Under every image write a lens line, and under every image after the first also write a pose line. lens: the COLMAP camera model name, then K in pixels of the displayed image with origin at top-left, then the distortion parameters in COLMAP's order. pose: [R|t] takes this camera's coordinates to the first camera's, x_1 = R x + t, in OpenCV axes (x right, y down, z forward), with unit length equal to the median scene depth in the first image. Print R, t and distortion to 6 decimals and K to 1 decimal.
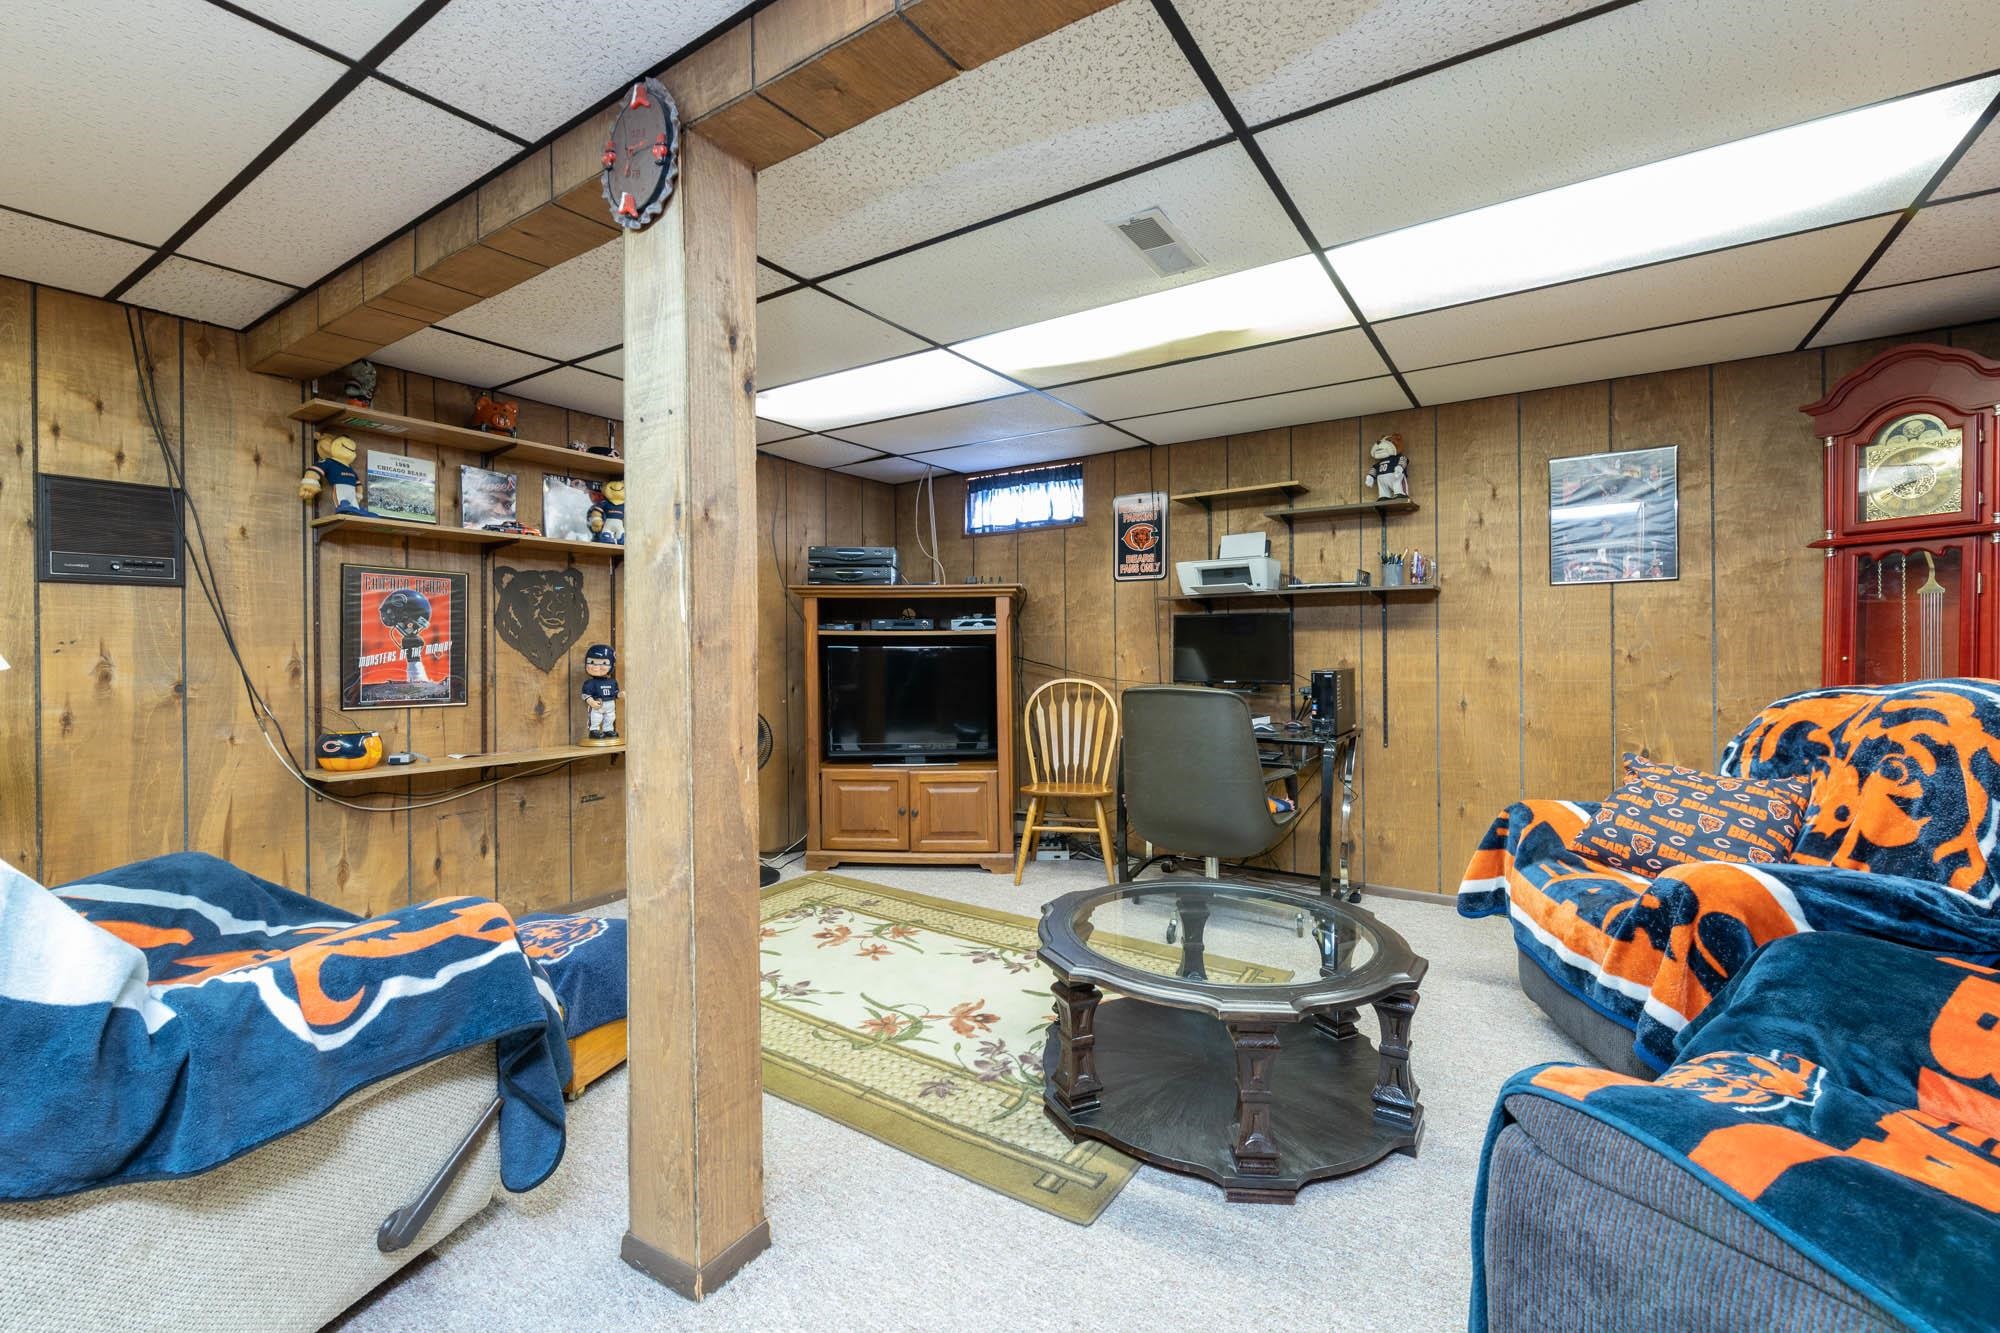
lens RADIAL K [[859.6, 0, 1008.8], [0, 859.6, 643.3], [0, 0, 1]] dist [-0.001633, -0.000034]
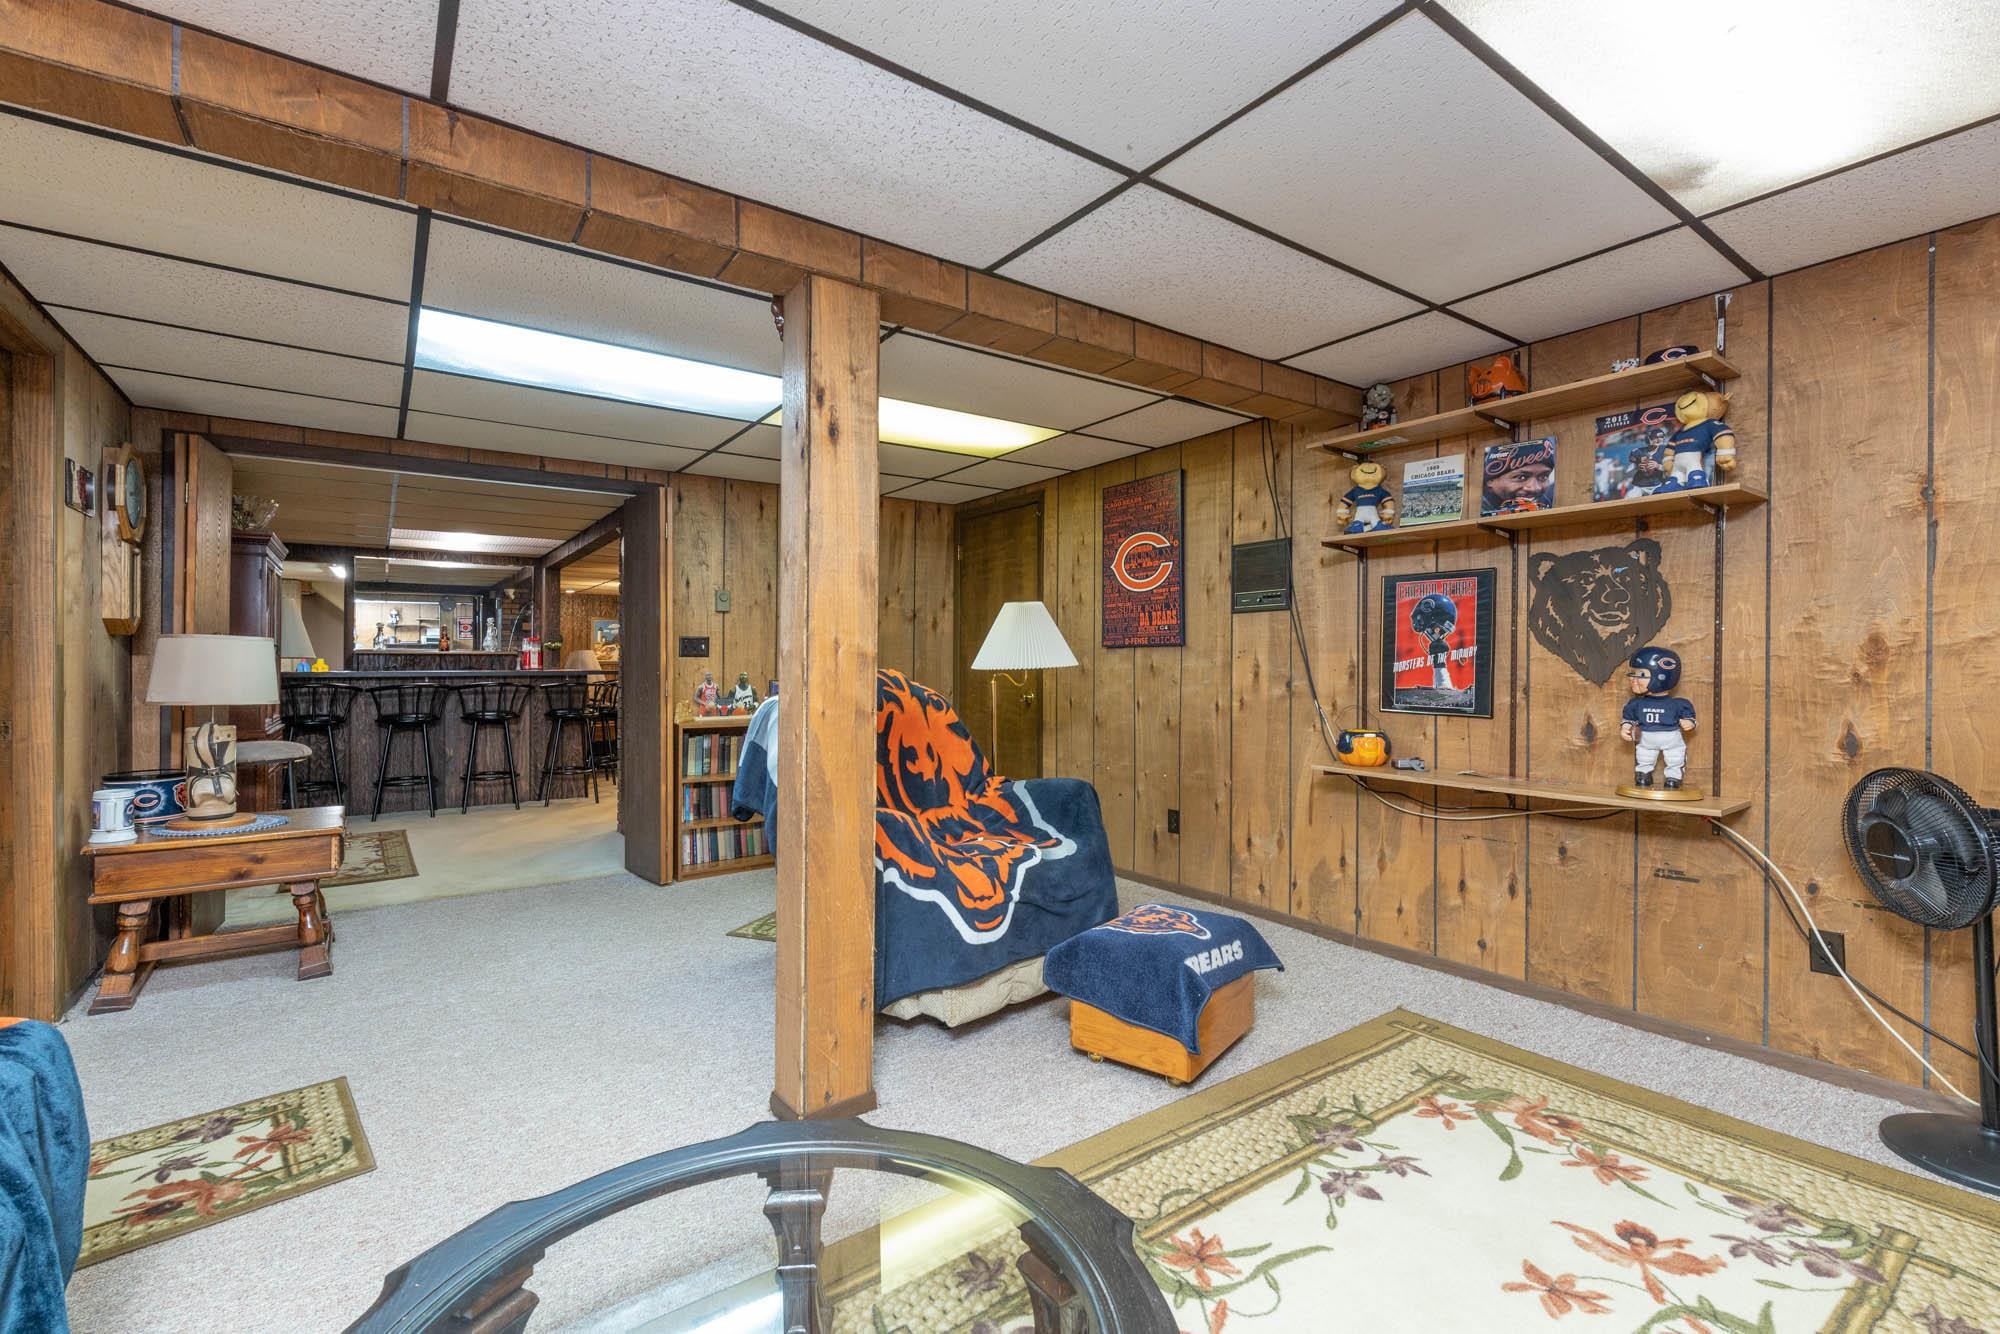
lens RADIAL K [[874.4, 0, 995.5], [0, 874.4, 662.2], [0, 0, 1]] dist [-0.001127, -0.000127]
pose [[-0.368016, 0.005757, -0.929801, 0.404939], [0.010359, 0.999944, 0.002091, 0.007812], [0.929762, -0.008862, -0.368056, 0.894917]]
